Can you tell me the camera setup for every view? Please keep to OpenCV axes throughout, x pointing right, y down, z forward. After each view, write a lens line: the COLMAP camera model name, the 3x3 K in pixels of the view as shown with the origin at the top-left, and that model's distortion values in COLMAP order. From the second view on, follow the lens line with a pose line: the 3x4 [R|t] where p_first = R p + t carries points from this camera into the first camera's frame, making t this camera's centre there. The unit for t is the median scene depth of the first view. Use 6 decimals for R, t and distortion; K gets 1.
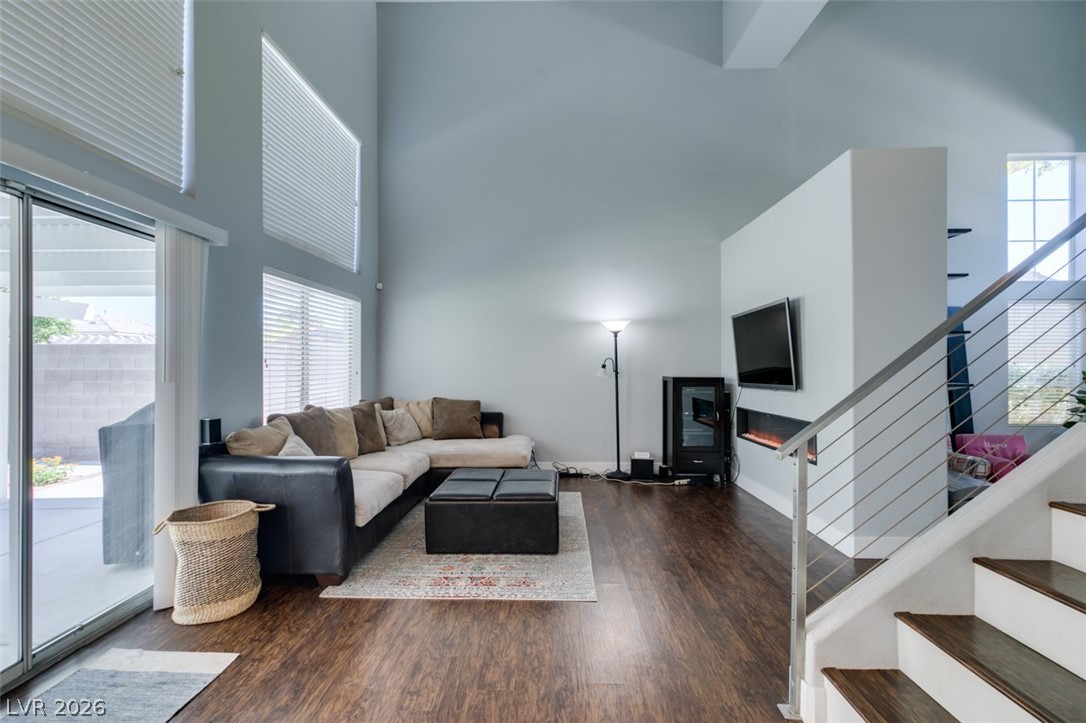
lens RADIAL K [[479.3, 0, 546.6], [0, 479.3, 363.7], [0, 0, 1]] dist [-0.002018, -0.000041]
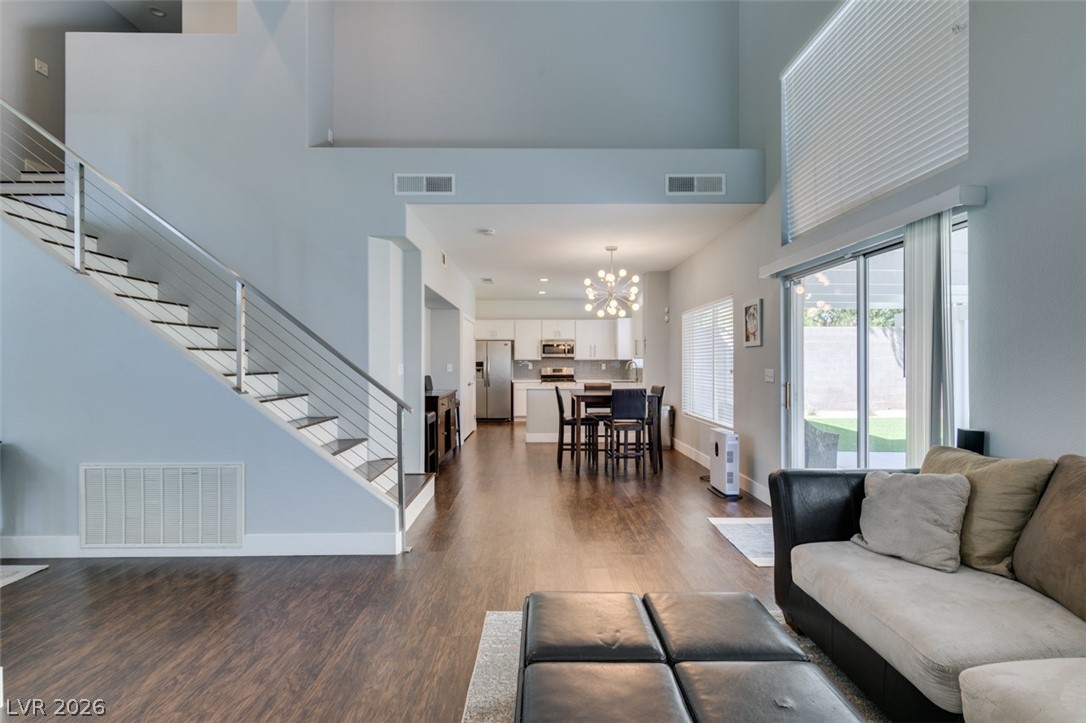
lens RADIAL K [[479.3, 0, 546.6], [0, 479.3, 363.7], [0, 0, 1]] dist [-0.002018, -0.000041]
pose [[-0.999186, 0.002374, -0.040263, 0.012889], [0.002488, 0.999993, -0.002780, 0.005108], [0.040256, -0.002878, -0.999185, 1.010041]]
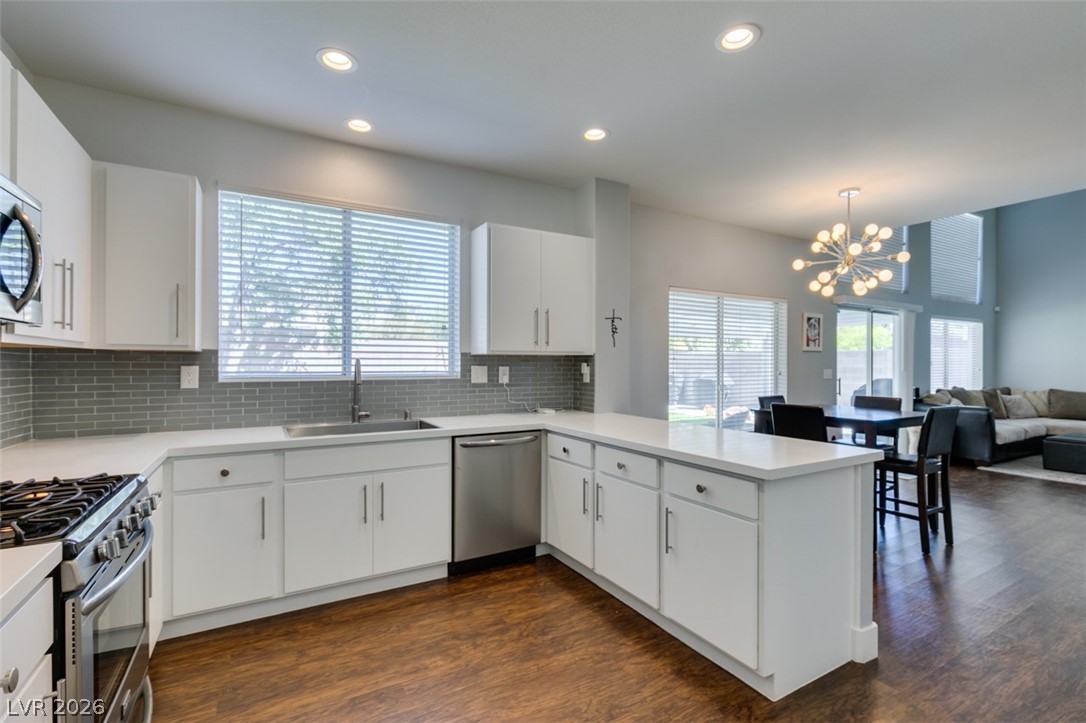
lens RADIAL K [[479.3, 0, 546.6], [0, 479.3, 363.7], [0, 0, 1]] dist [-0.002018, -0.000041]
pose [[0.504158, 0.003793, -0.863603, 0.232191], [-0.002301, 0.999993, 0.003048, -0.002160], [0.863608, 0.000450, 0.504163, -0.989359]]
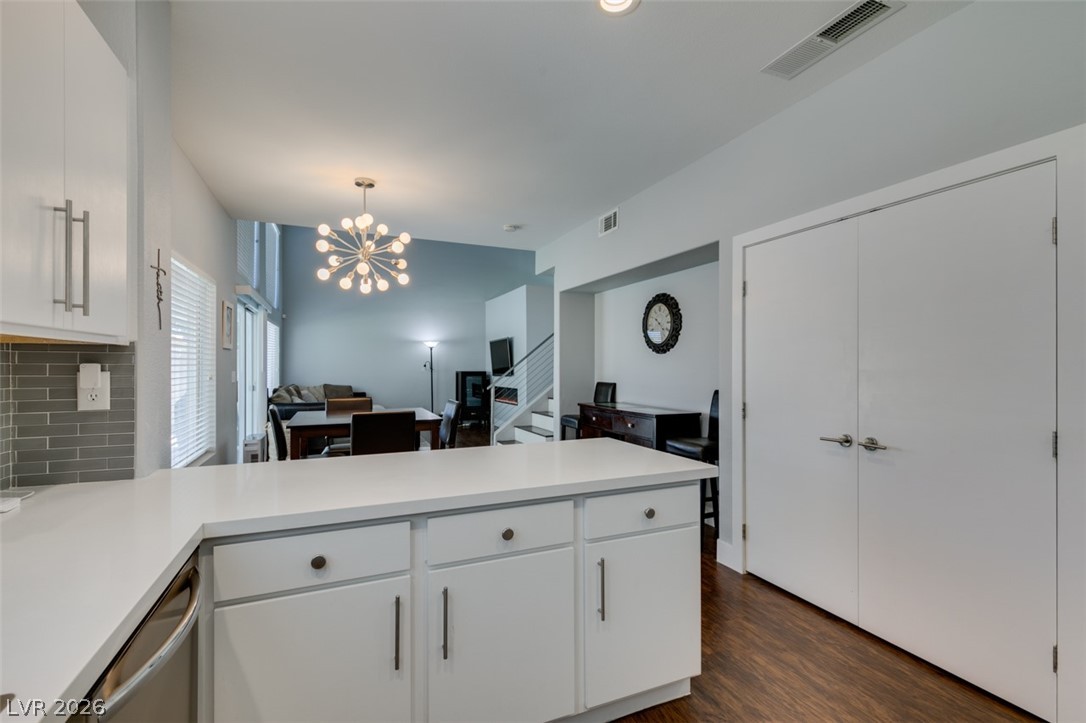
lens RADIAL K [[479.3, 0, 546.6], [0, 479.3, 363.7], [0, 0, 1]] dist [-0.002018, -0.000041]
pose [[0.916013, 0.003295, 0.401134, -0.209879], [-0.002832, 0.999994, -0.001747, -0.001548], [-0.401138, 0.000465, 0.916018, -0.961687]]
